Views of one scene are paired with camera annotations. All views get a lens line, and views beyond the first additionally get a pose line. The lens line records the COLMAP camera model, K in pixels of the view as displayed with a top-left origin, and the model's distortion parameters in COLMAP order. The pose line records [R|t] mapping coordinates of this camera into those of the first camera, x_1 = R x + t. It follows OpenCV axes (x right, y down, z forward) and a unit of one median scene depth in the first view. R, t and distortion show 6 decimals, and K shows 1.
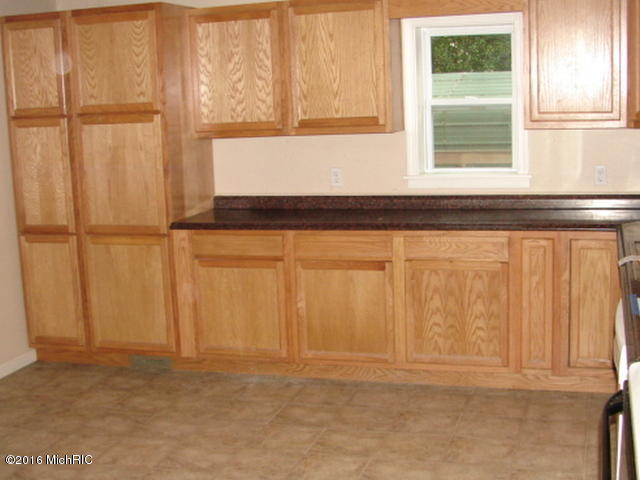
lens RADIAL K [[910.5, 0, 320.0], [0, 910.5, 240.0], [0, 0, 1]] dist [-0.183324, 0.084579]
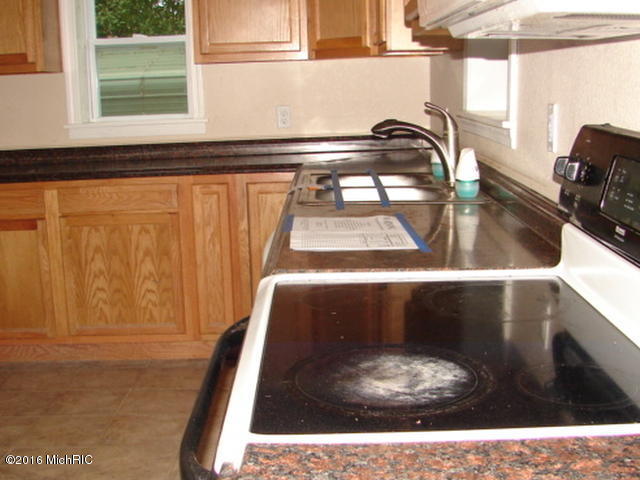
lens RADIAL K [[910.5, 0, 320.0], [0, 910.5, 240.0], [0, 0, 1]] dist [-0.183324, 0.084579]
pose [[0.957820, -0.043217, 0.284101, 0.088472], [0.043283, 0.999045, 0.006047, 0.050651], [-0.284091, 0.006505, 0.958775, 0.121266]]
